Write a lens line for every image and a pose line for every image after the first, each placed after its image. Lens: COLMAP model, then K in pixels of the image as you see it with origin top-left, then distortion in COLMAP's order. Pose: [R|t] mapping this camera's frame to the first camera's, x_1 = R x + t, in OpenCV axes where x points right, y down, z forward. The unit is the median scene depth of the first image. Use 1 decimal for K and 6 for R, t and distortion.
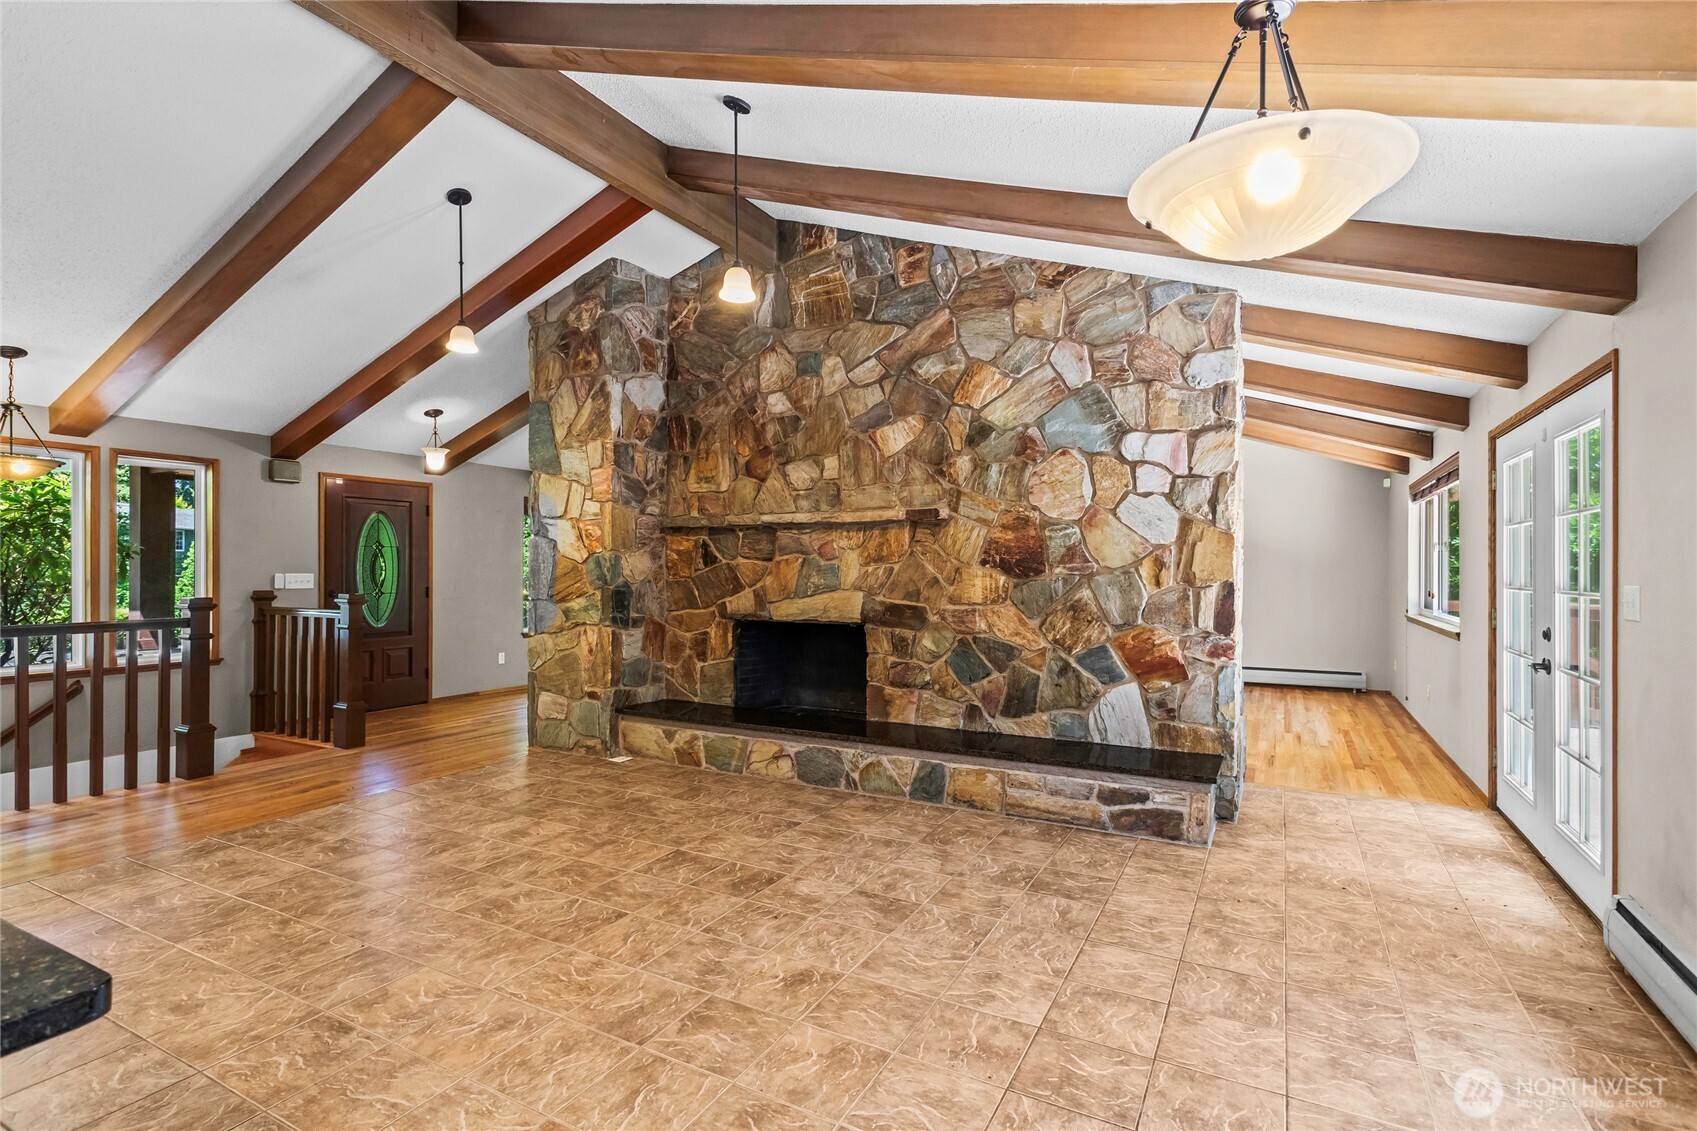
lens RADIAL K [[804.2, 0, 845.2], [0, 804.2, 568.5], [0, 0, 1]] dist [0.004280, 0.002852]
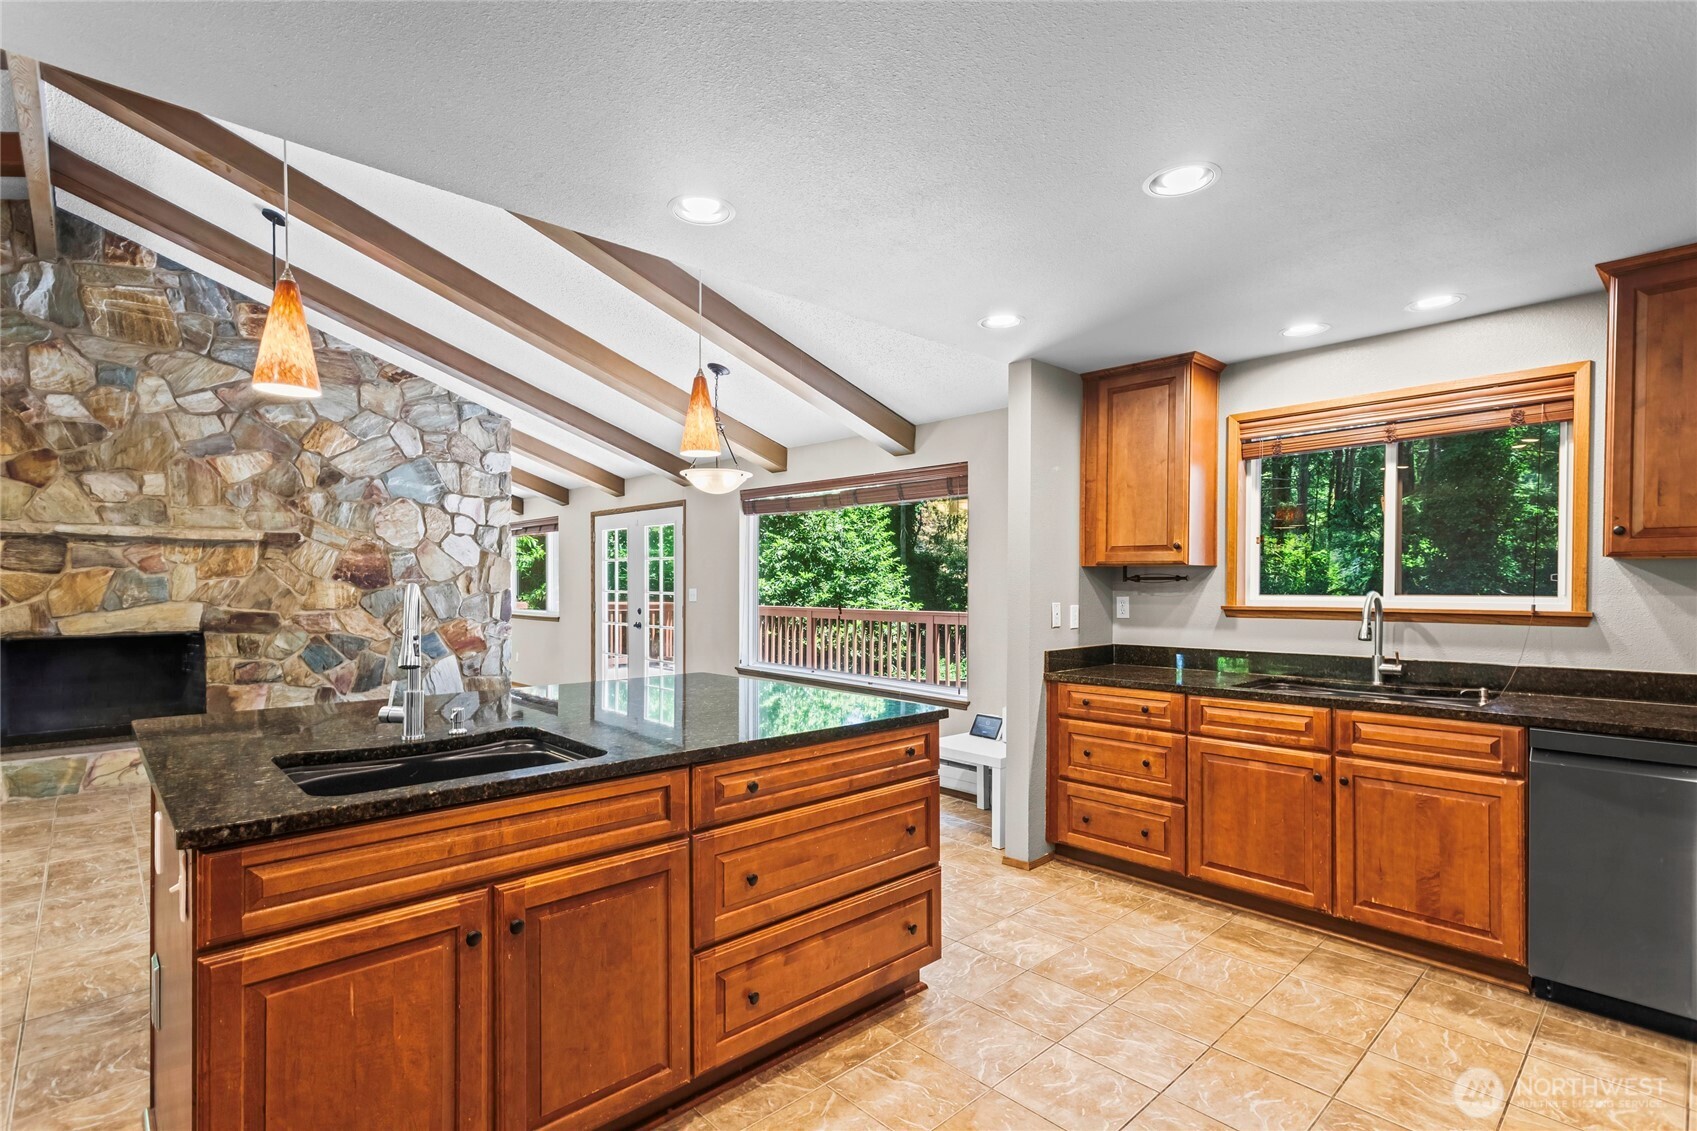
lens RADIAL K [[804.2, 0, 855.9], [0, 804.2, 599.8], [0, 0, 1]] dist [0.004280, 0.002852]
pose [[0.312518, -0.021793, 0.949662, -0.834423], [-0.004218, 0.999695, 0.024330, -0.006468], [-0.949902, -0.011609, 0.312331, -0.214779]]
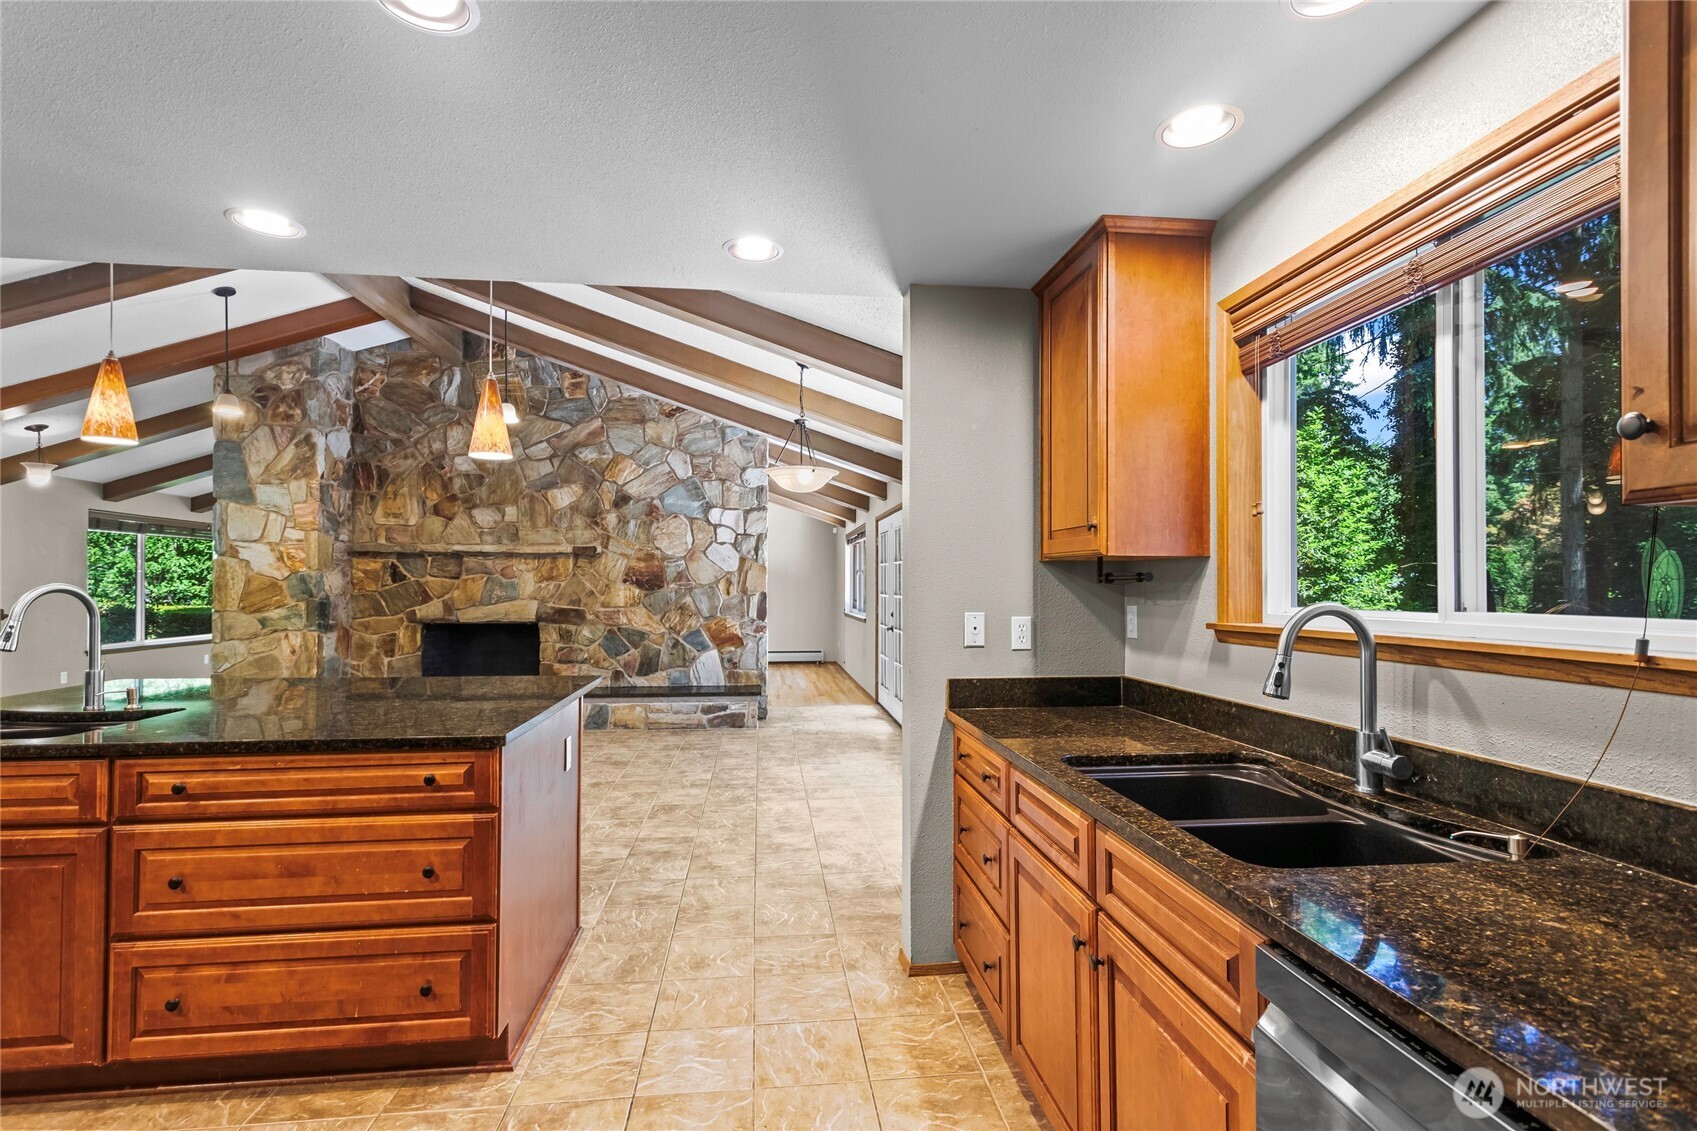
lens RADIAL K [[804.2, 0, 852.7], [0, 804.2, 581.7], [0, 0, 1]] dist [0.004280, 0.002852]
pose [[0.818743, 0.001733, 0.574157, -0.390529], [-0.001691, 0.999998, -0.000607, -0.006057], [-0.574158, -0.000474, 0.818745, -0.593291]]
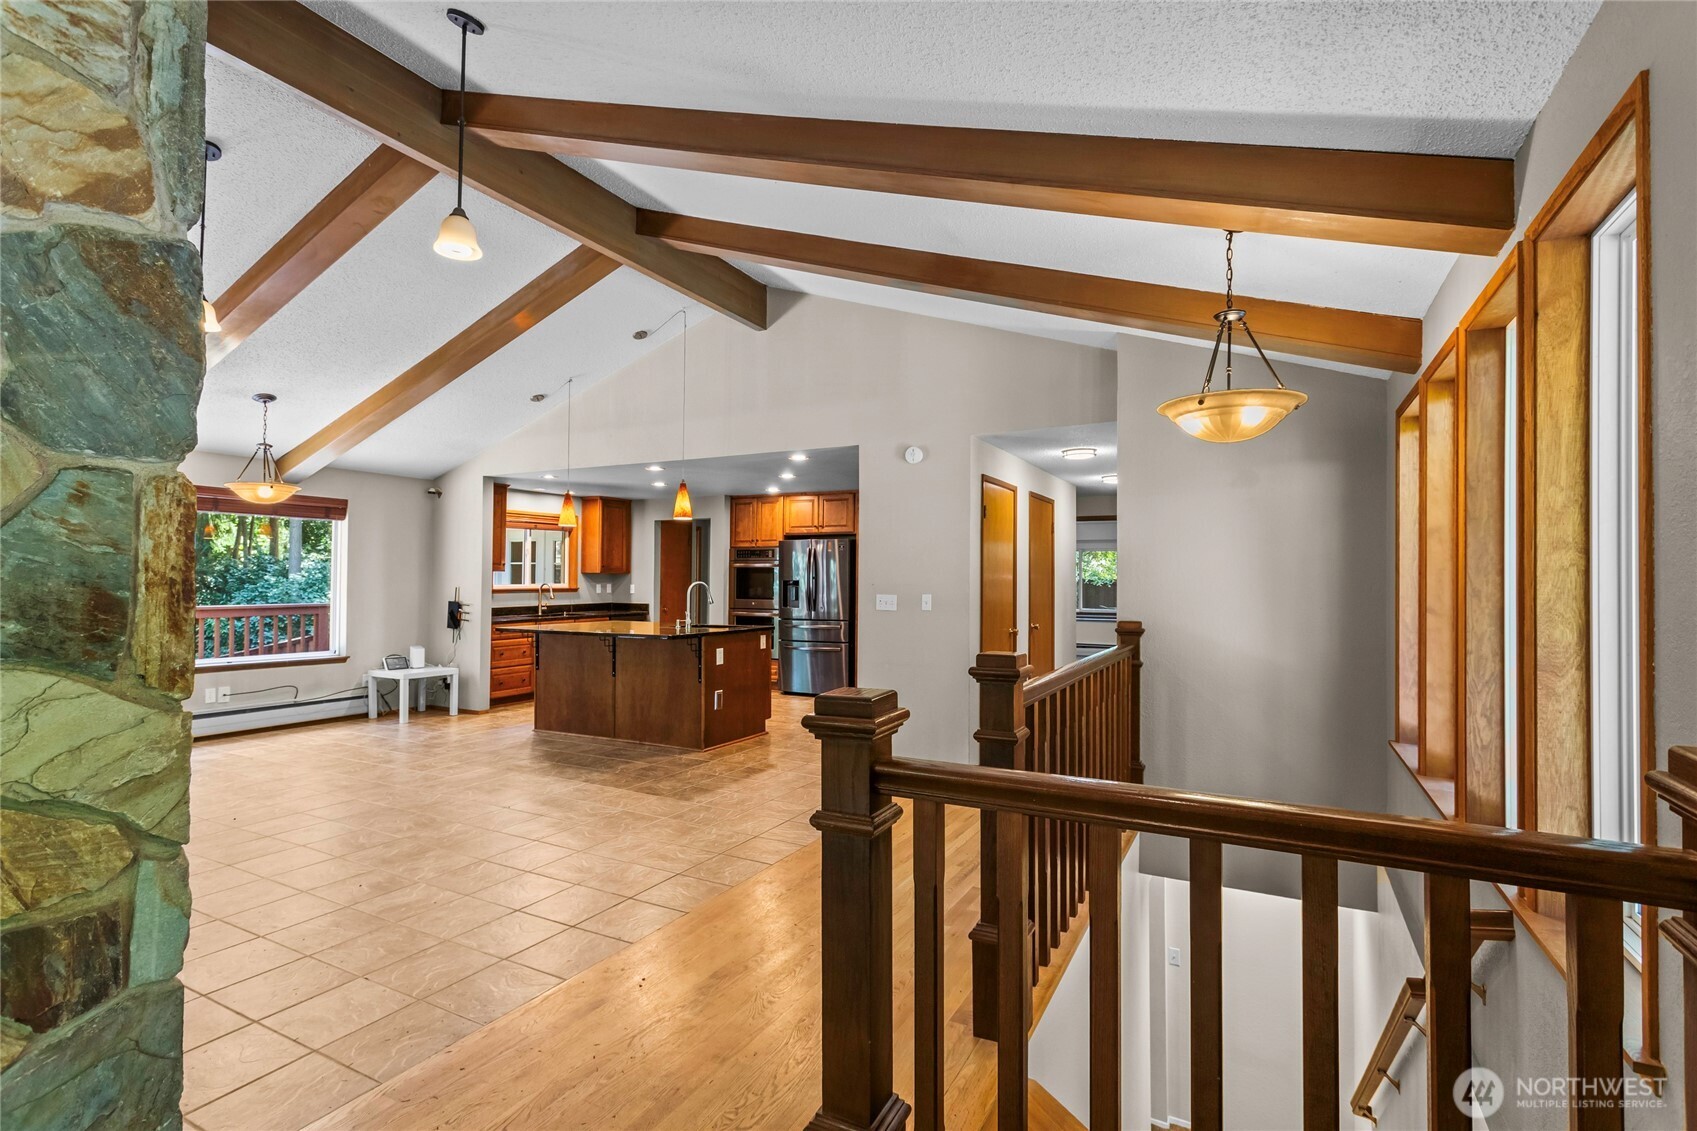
lens RADIAL K [[804.2, 0, 841.0], [0, 804.2, 570.2], [0, 0, 1]] dist [0.004280, 0.002852]
pose [[-0.999954, -0.009201, 0.002665, -0.776178], [-0.009242, 0.999832, -0.015844, -0.003951], [-0.002519, -0.015868, -0.999871, 1.615839]]
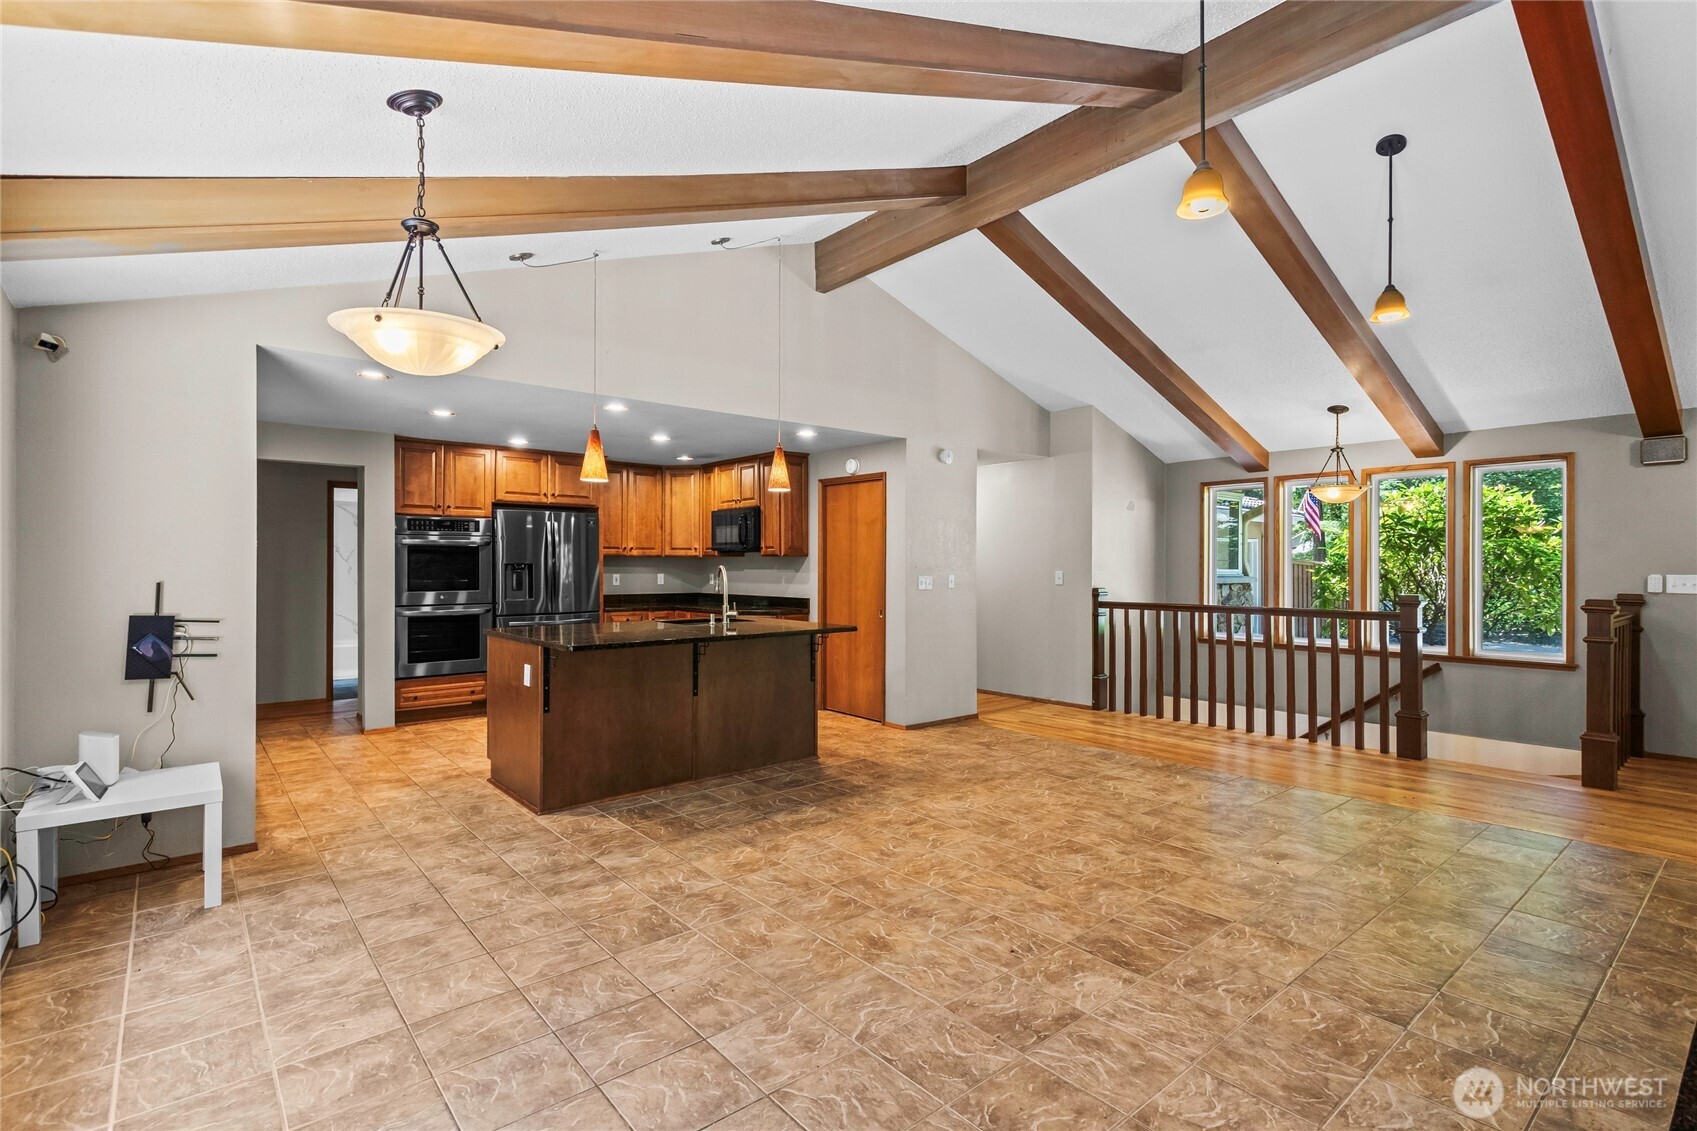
lens RADIAL K [[804.2, 0, 859.1], [0, 804.2, 563.8], [0, 0, 1]] dist [0.004280, 0.002852]
pose [[-0.360547, -0.004331, -0.932731, 0.542228], [-0.000315, 0.999990, -0.004521, -0.001475], [0.932741, -0.001336, -0.360545, 0.761263]]
